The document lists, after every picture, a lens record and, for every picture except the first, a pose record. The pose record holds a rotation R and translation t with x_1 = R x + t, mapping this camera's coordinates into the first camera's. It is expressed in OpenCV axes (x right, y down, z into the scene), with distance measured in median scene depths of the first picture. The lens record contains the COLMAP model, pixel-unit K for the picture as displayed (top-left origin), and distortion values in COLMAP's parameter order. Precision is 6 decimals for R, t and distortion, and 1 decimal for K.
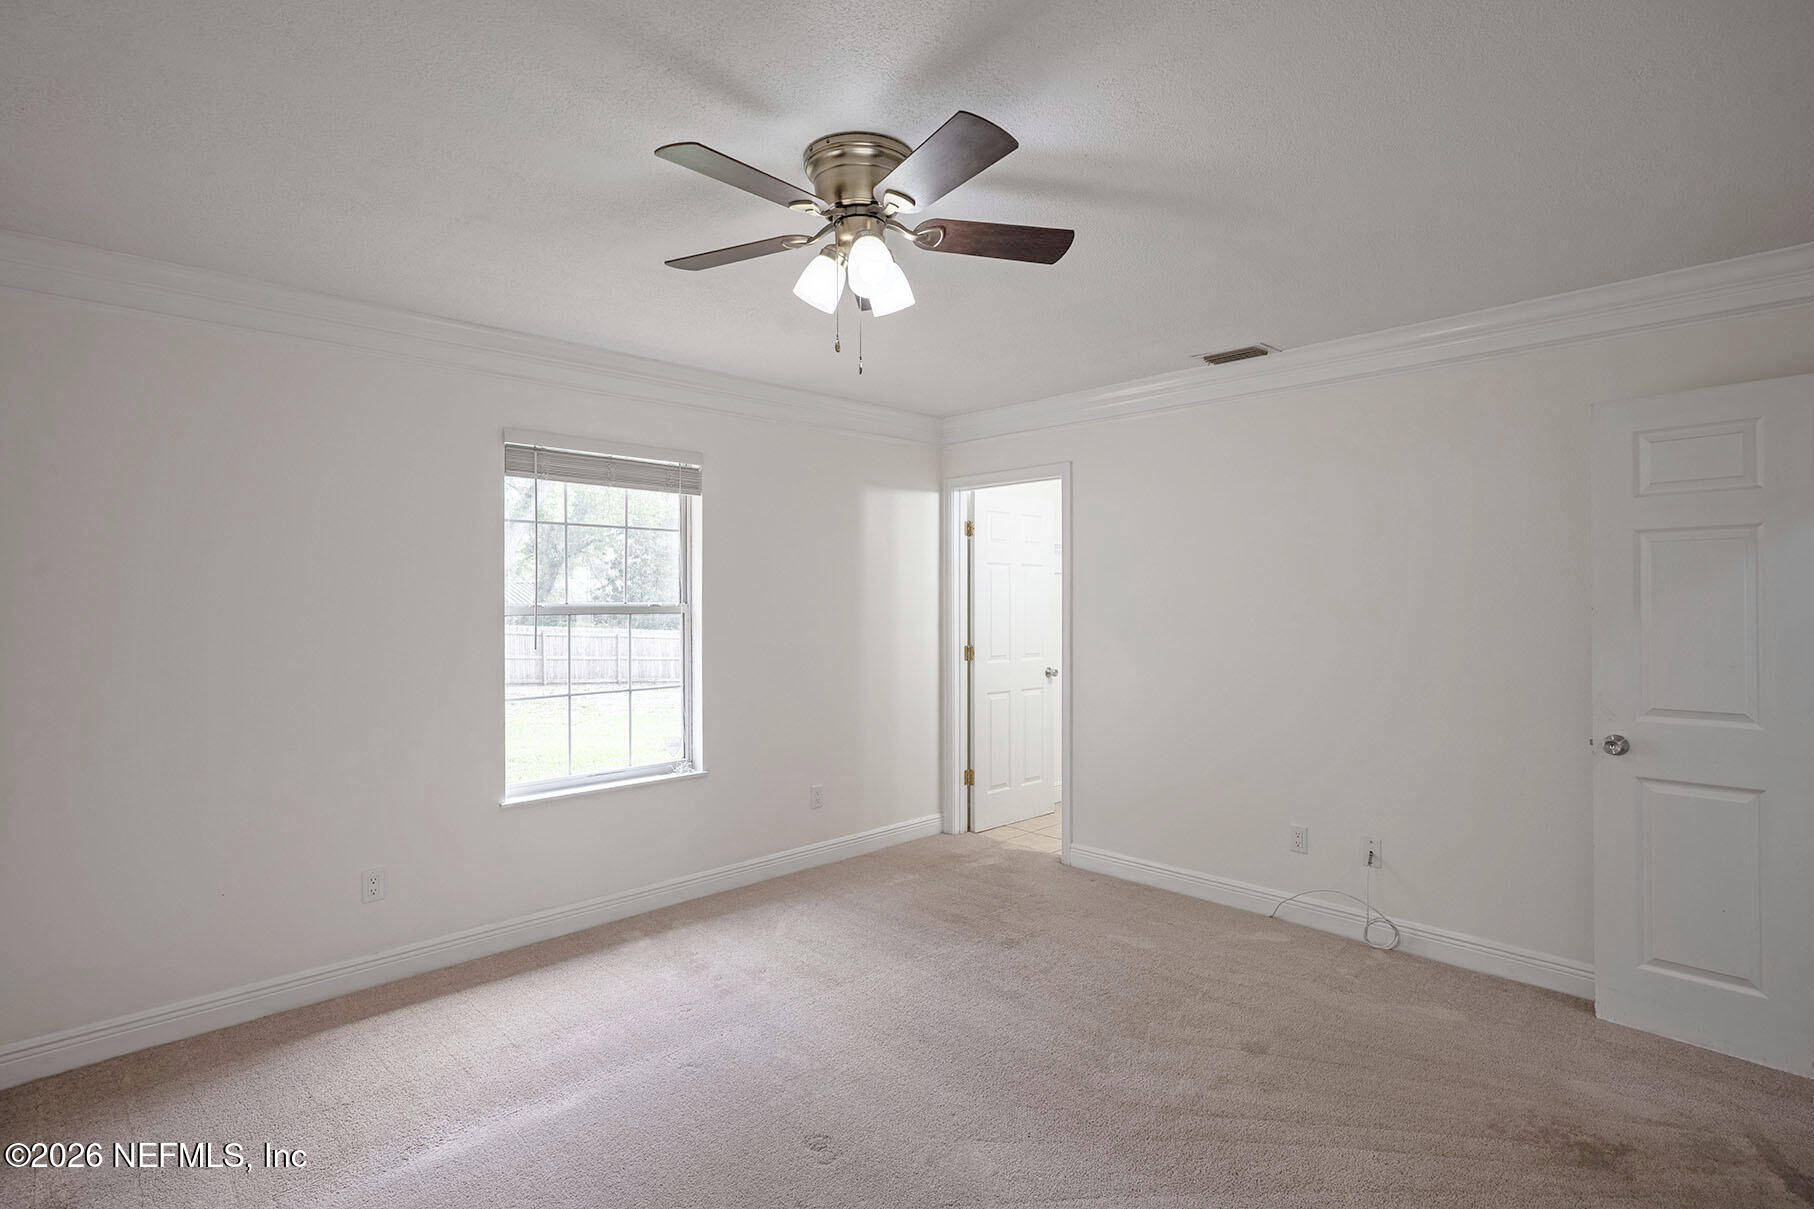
lens RADIAL K [[884.1, 0, 913.0], [0, 884.1, 594.5], [0, 0, 1]] dist [-0.000927, 0.000785]
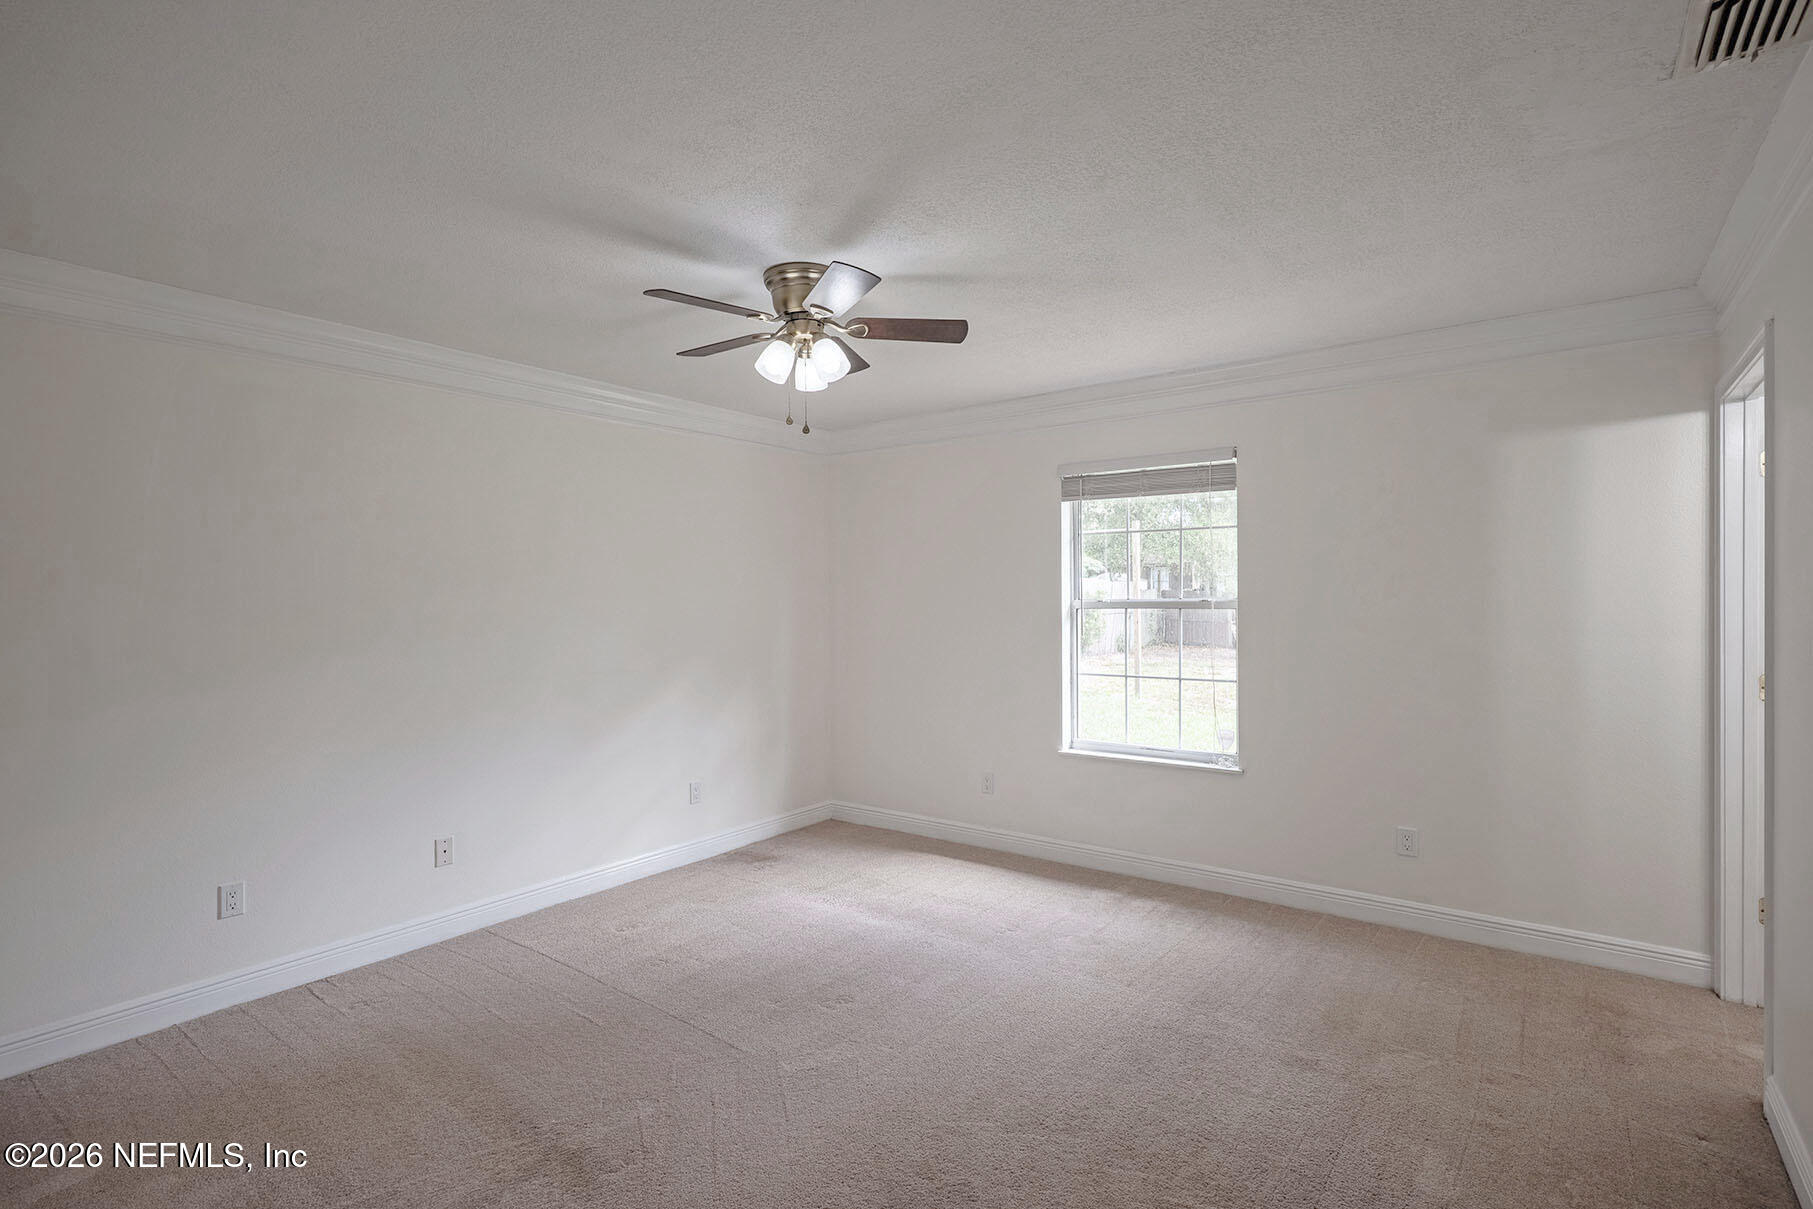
lens RADIAL K [[883.6, 0, 912.5], [0, 883.6, 594.5], [0, 0, 1]] dist [-0.000927, 0.000785]
pose [[0.145913, -0.003511, -0.989291, 0.759131], [0.015233, 0.999883, -0.001302, 0.000898], [0.989180, -0.014880, 0.145949, 0.555528]]
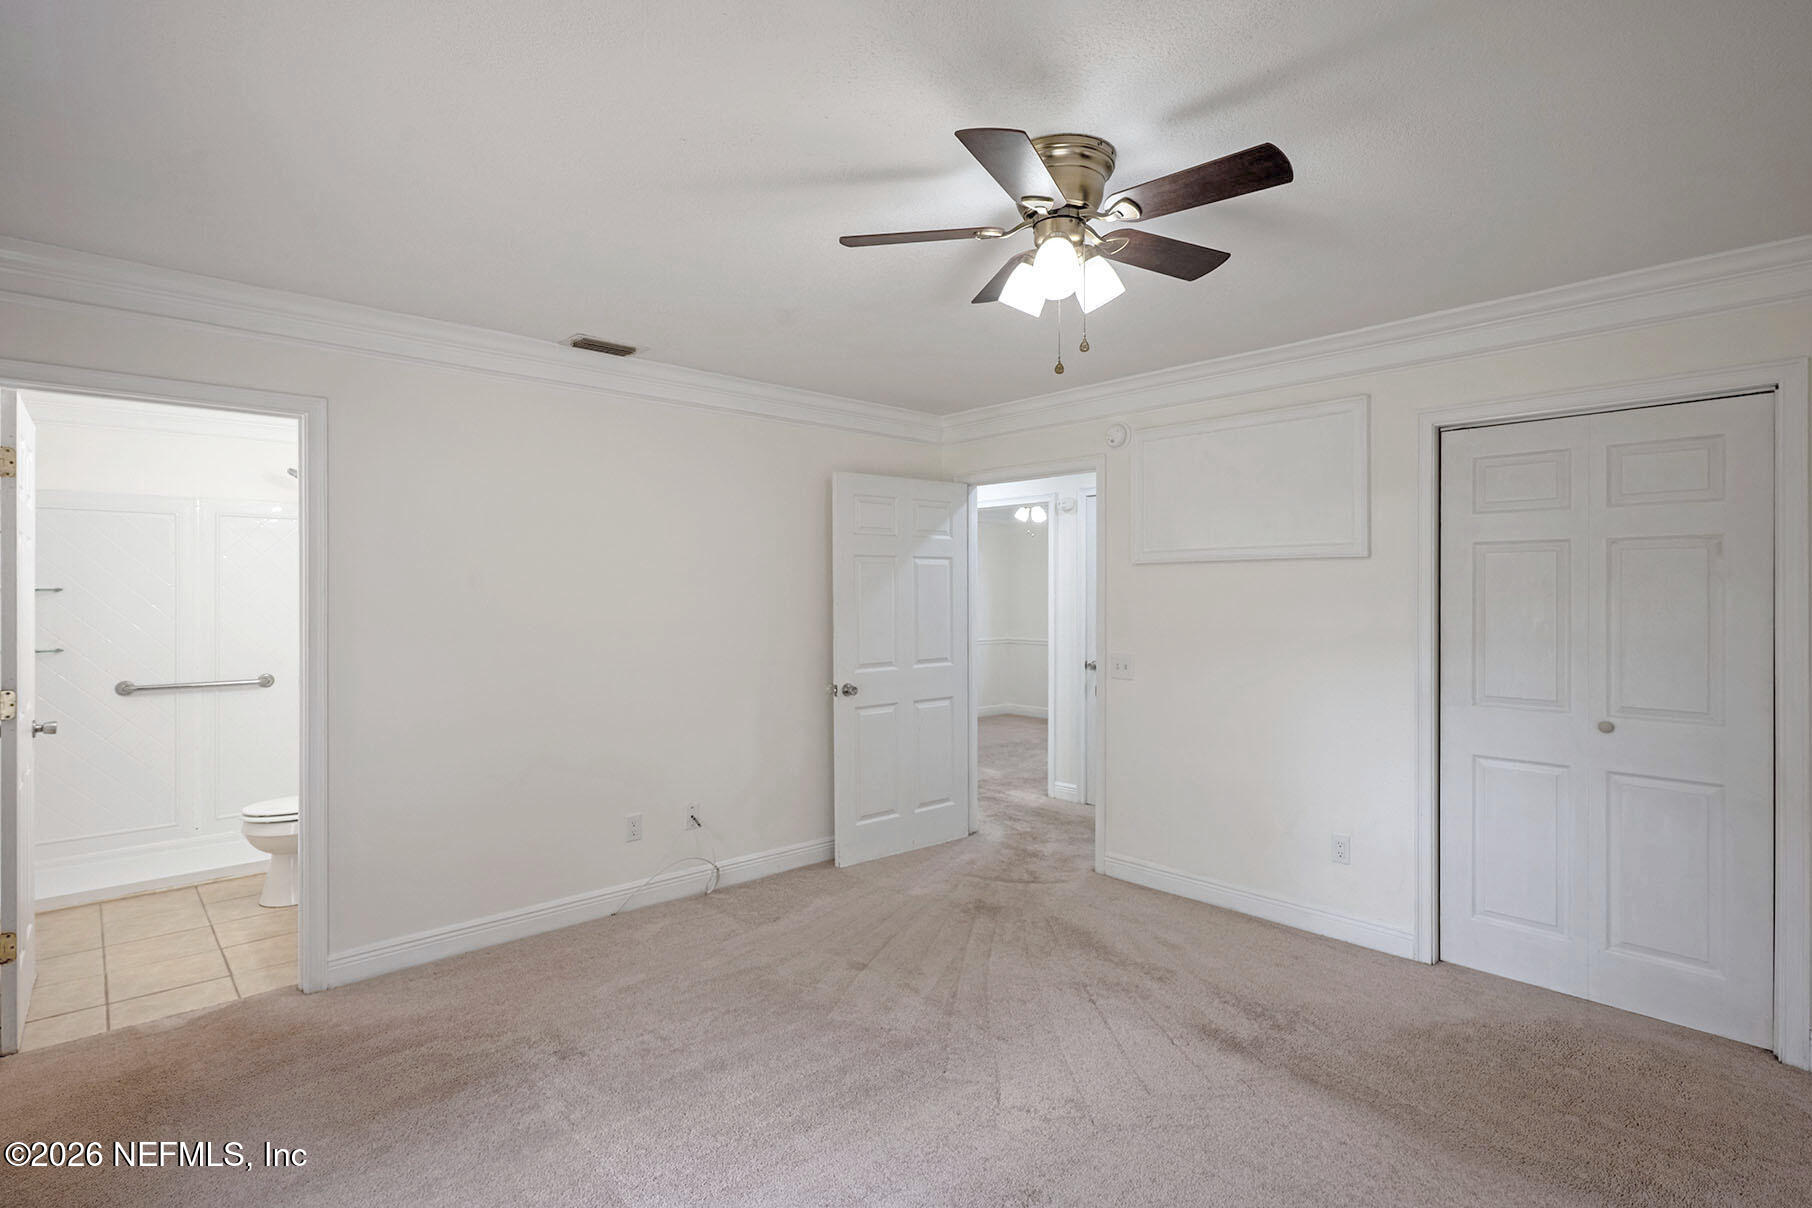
lens RADIAL K [[883.1, 0, 912.0], [0, 883.1, 594.0], [0, 0, 1]] dist [-0.000927, 0.000785]
pose [[0.037903, -0.001485, 0.999280, -0.615420], [-0.002356, 0.999996, 0.001576, -0.002816], [-0.999279, -0.002414, 0.037899, 0.653370]]
